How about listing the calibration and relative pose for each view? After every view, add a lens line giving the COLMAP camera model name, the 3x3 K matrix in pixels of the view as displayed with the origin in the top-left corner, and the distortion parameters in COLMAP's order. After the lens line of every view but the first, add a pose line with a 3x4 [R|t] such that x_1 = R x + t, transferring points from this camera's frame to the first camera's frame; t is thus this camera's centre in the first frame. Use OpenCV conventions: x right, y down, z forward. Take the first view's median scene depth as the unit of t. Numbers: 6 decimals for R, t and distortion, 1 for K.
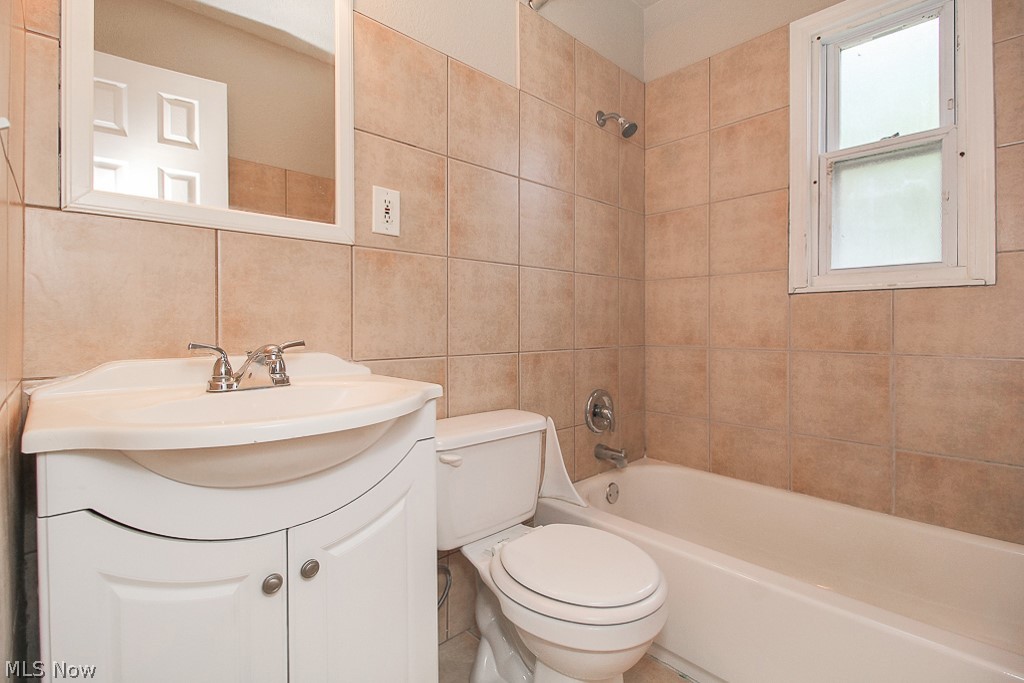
lens RADIAL K [[481.1, 0, 513.6], [0, 481.1, 334.6], [0, 0, 1]] dist [0.011785, -0.007798]
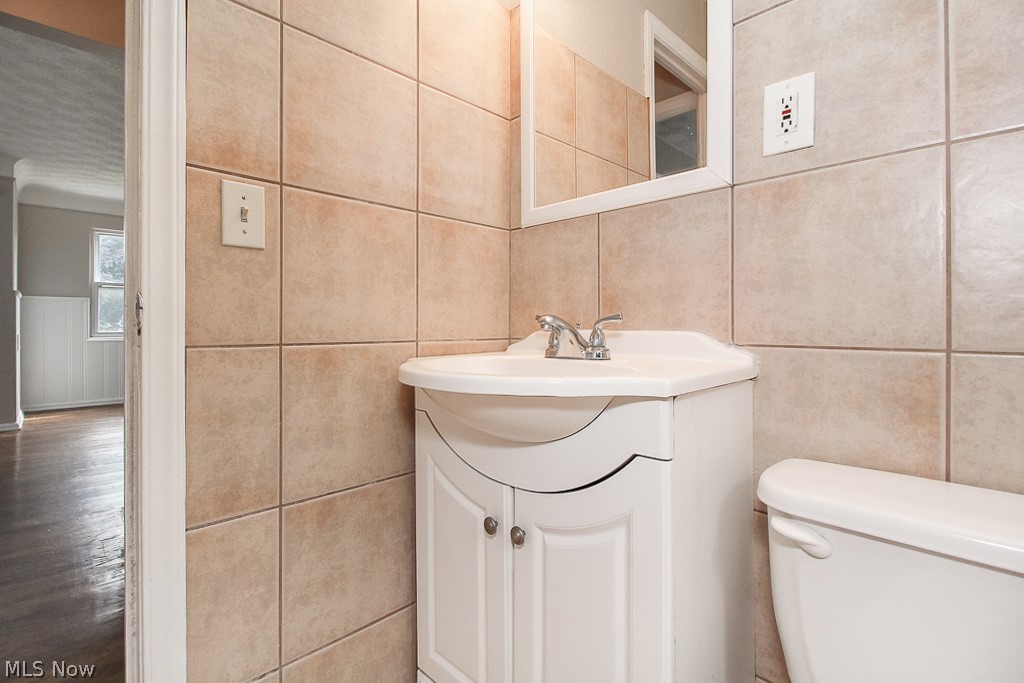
lens RADIAL K [[481.1, 0, 512.0], [0, 481.1, 330.5], [0, 0, 1]] dist [0.011785, -0.007798]
pose [[0.009357, 0.017319, -0.999806, 0.398200], [-0.016133, 0.999722, 0.017166, 0.026224], [0.999826, 0.015970, 0.009634, 0.664143]]
